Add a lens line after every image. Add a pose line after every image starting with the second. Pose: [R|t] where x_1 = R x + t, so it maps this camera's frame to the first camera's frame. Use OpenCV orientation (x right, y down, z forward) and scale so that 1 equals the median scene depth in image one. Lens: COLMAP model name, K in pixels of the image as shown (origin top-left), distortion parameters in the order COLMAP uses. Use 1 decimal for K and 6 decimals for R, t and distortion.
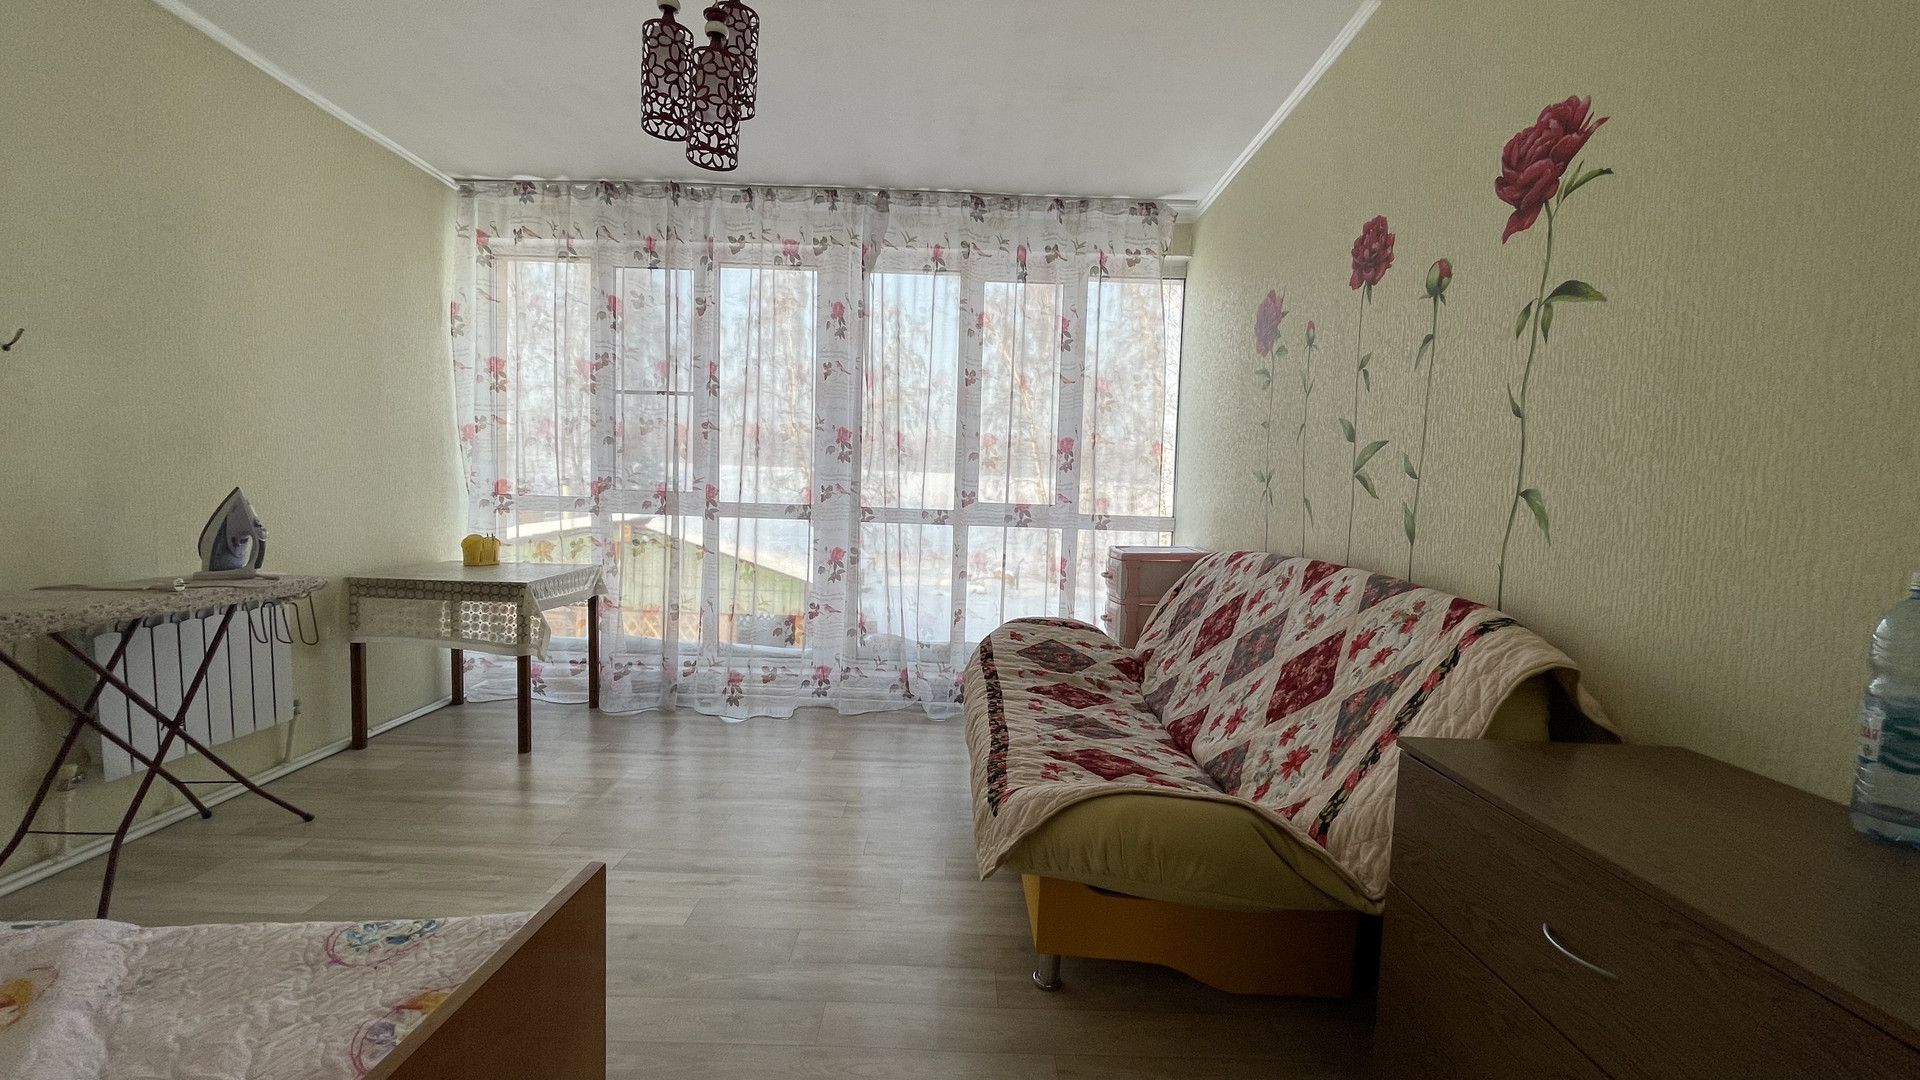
lens RADIAL K [[770.8, 0, 962.3], [0, 770.8, 551.5], [0, 0, 1]] dist [-0.004446, 0.001467]
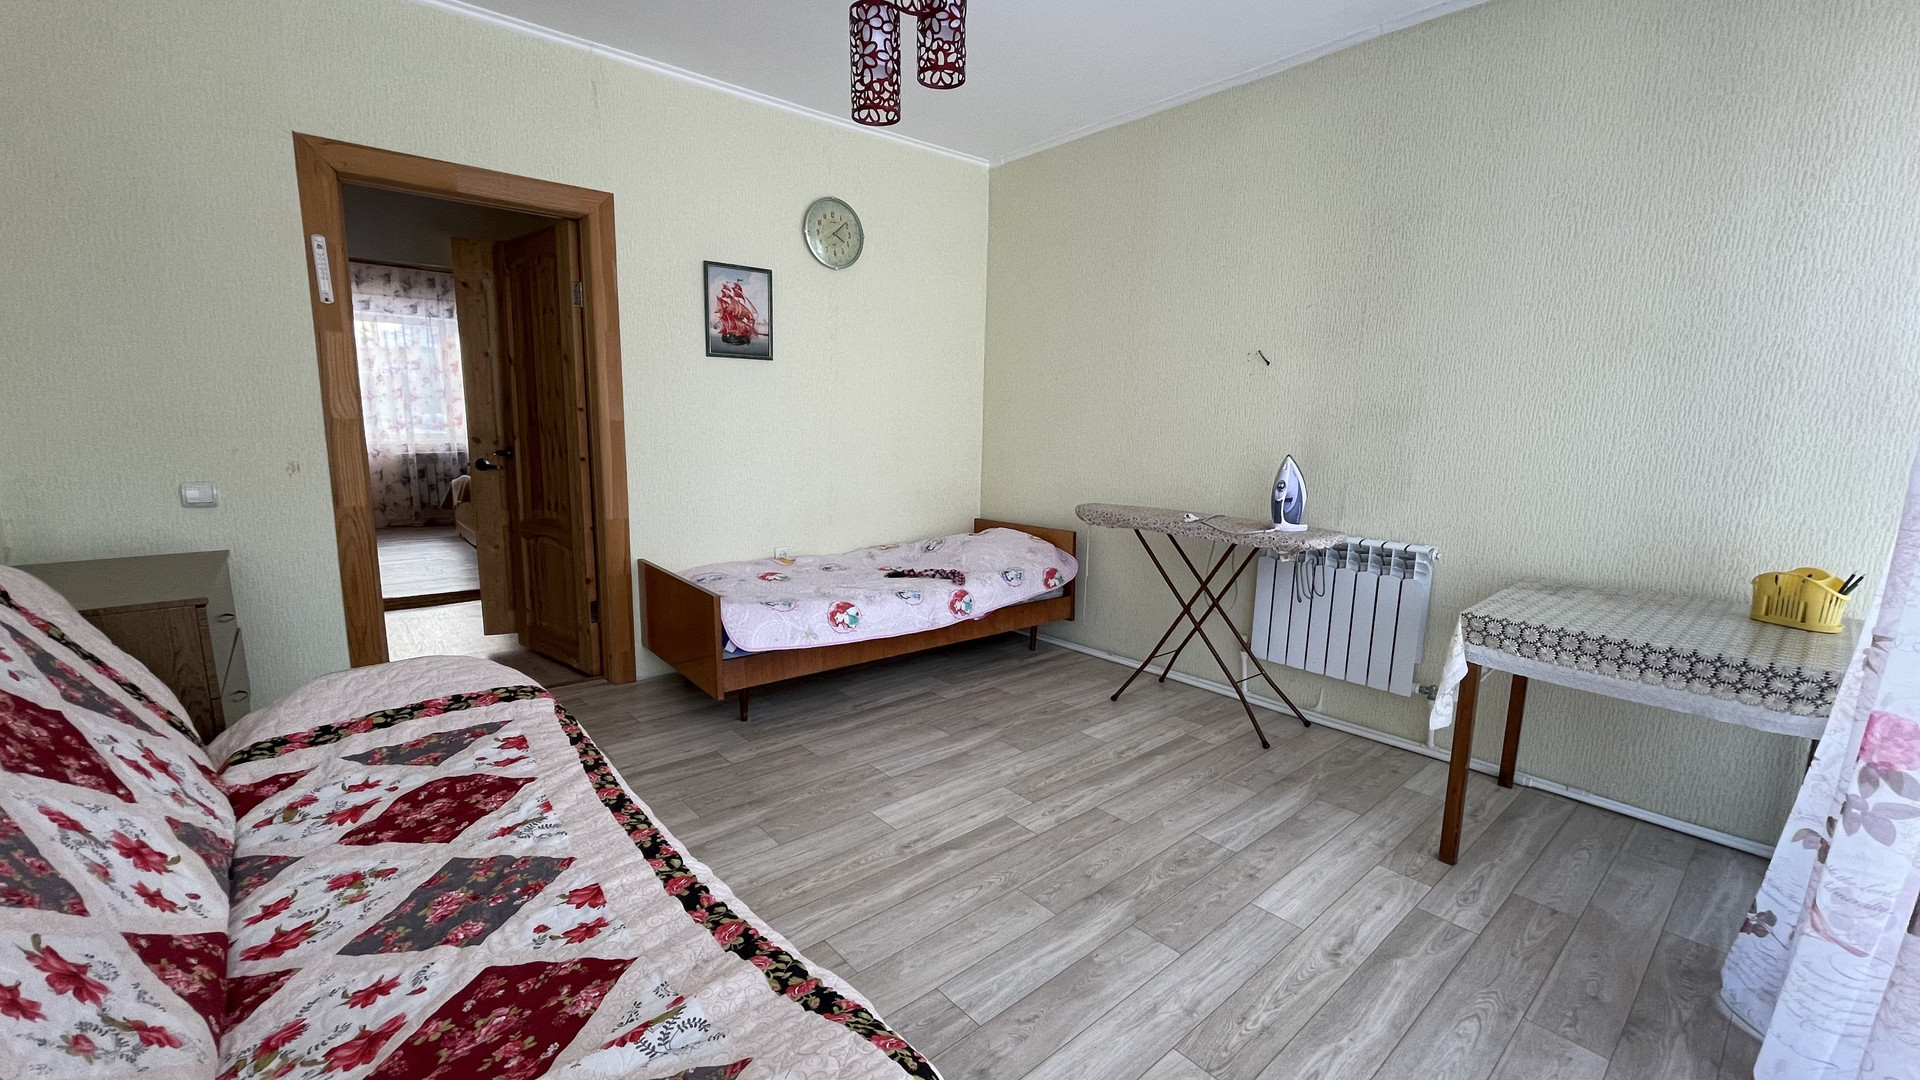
lens RADIAL K [[770.8, 0, 958.1], [0, 770.8, 543.4], [0, 0, 1]] dist [-0.004446, 0.001467]
pose [[-0.762534, 0.056324, -0.644491, 0.236624], [-0.090642, 0.977075, 0.192633, -0.138929], [0.640567, 0.205307, -0.739948, 1.604884]]
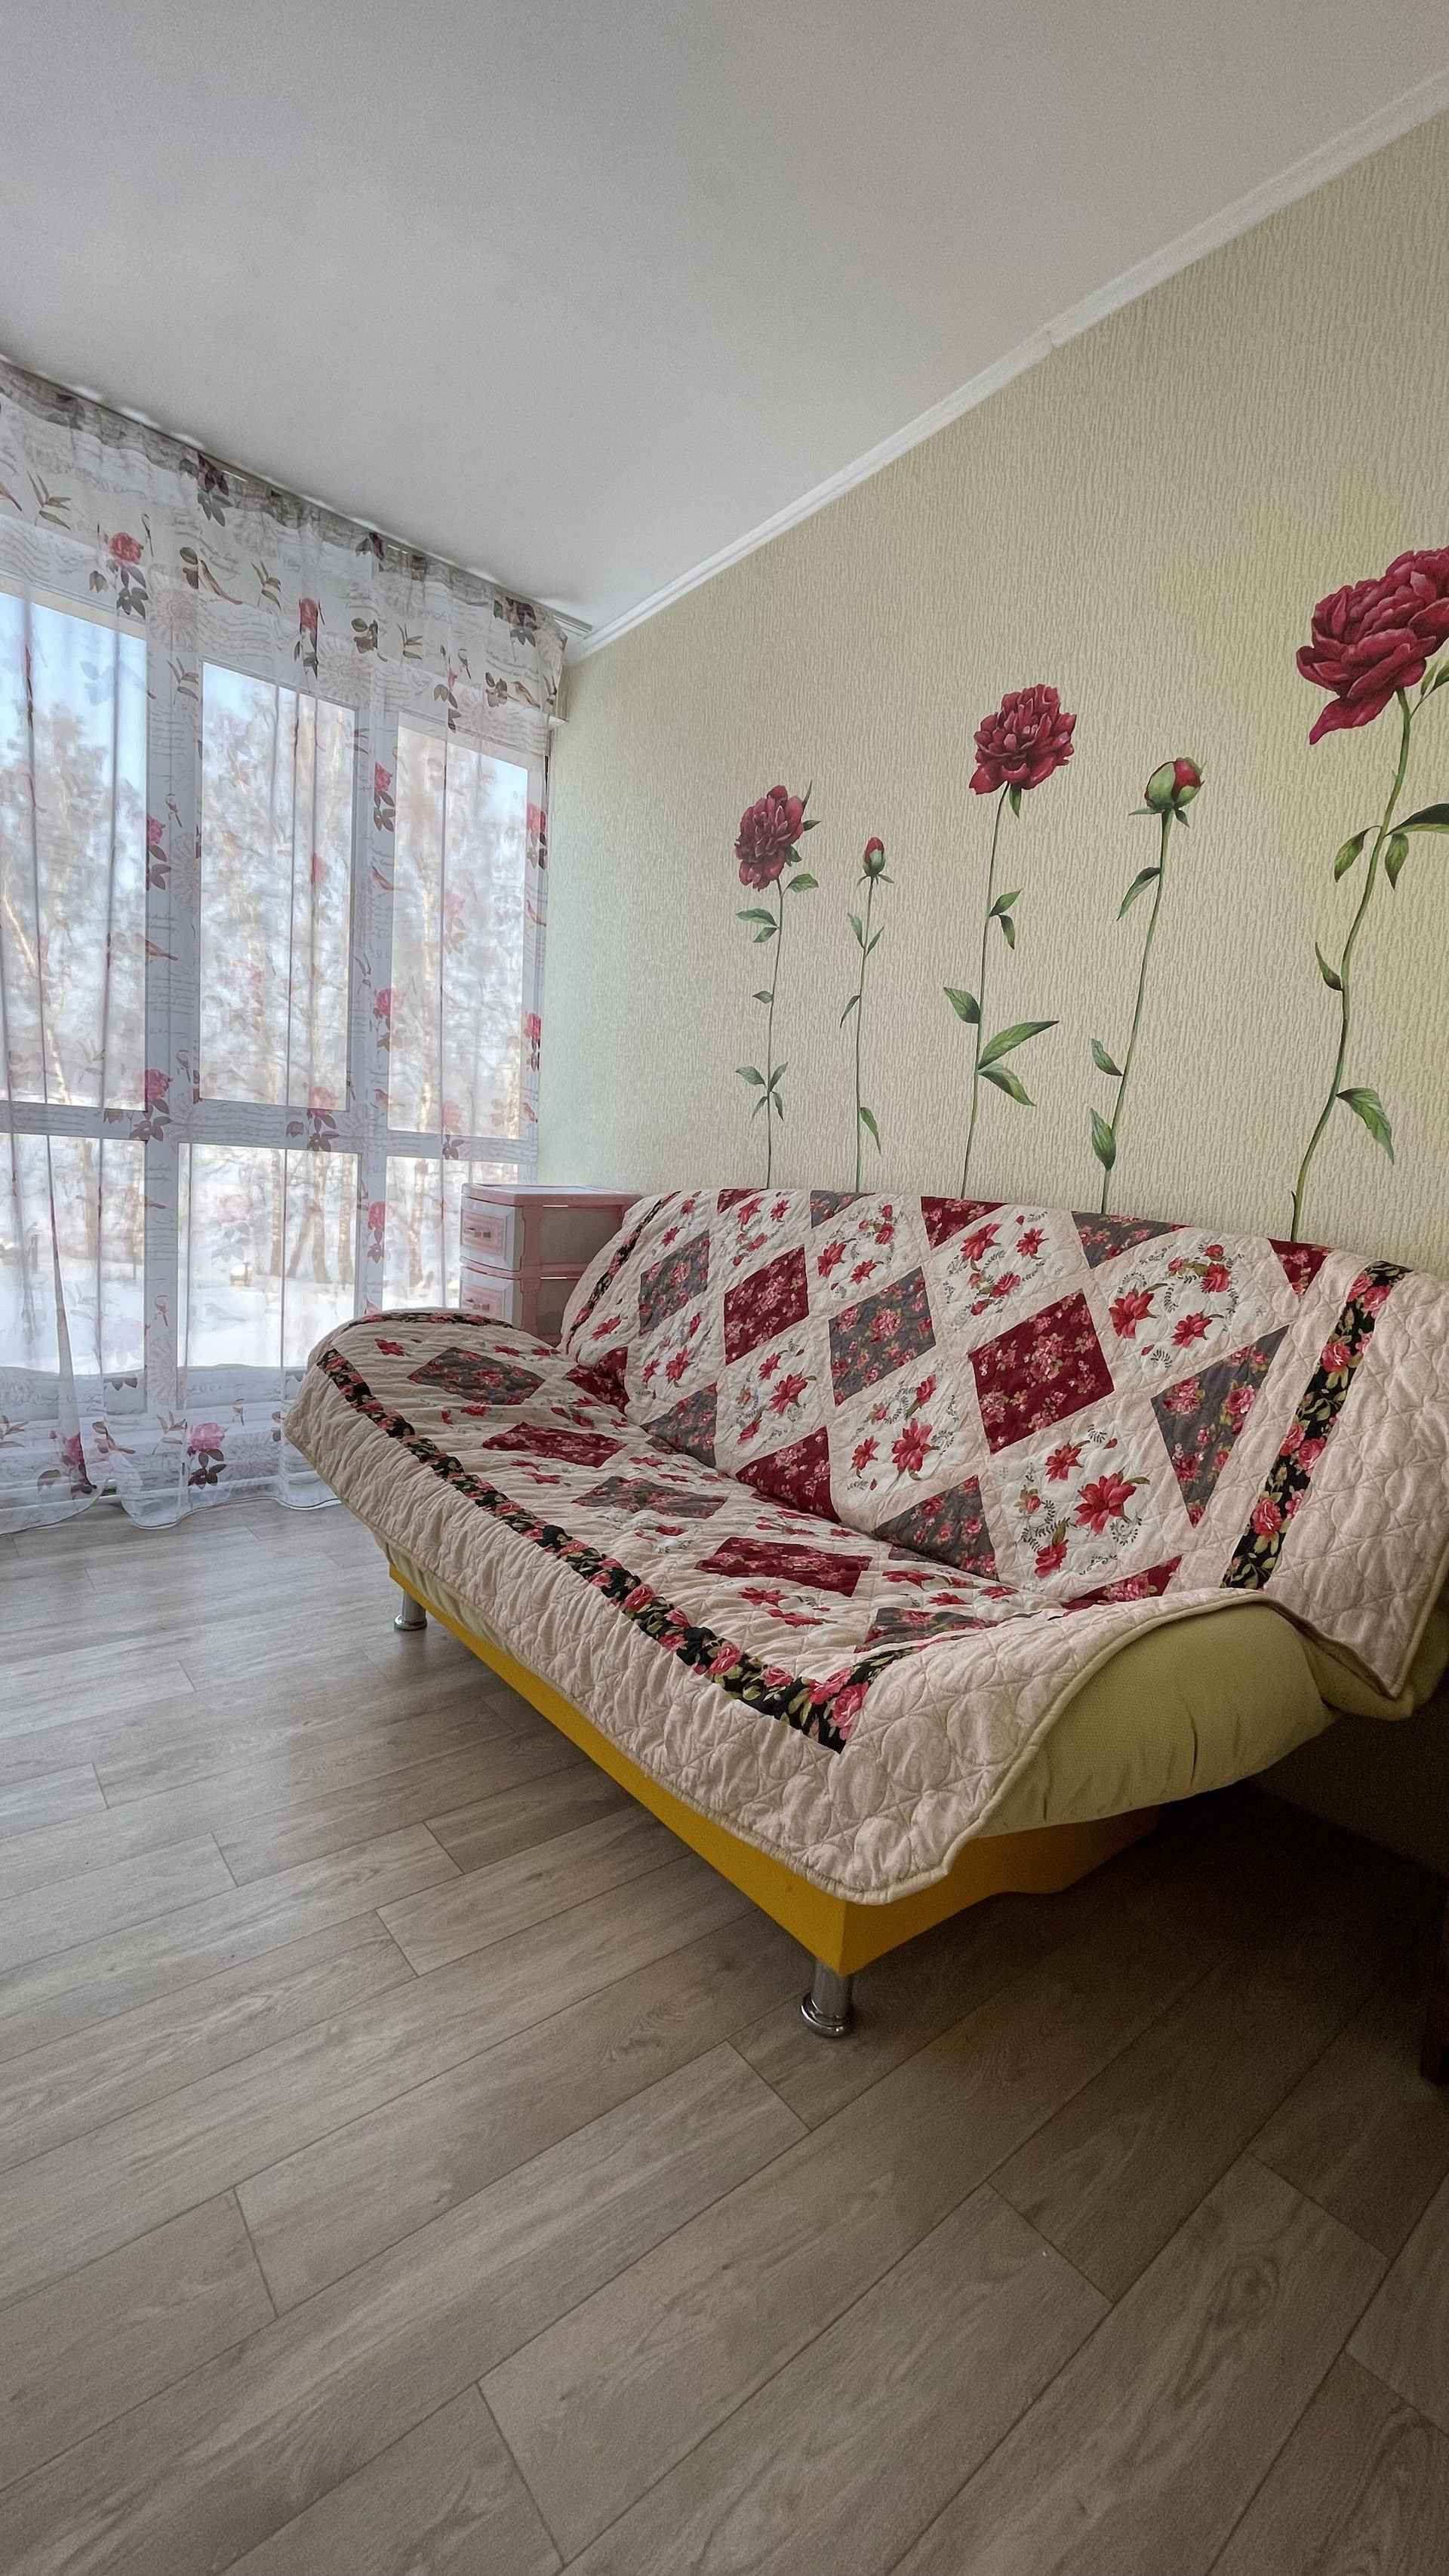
lens RADIAL K [[1034.1, 0, 725.1], [0, 1034.1, 1287.5], [0, 0, 1]] dist [-0.004446, 0.001467]
pose [[0.782207, -0.055341, 0.620556, -0.262049], [0.007709, 0.996831, 0.079179, 0.019185], [-0.622971, -0.057151, 0.780155, 0.415001]]
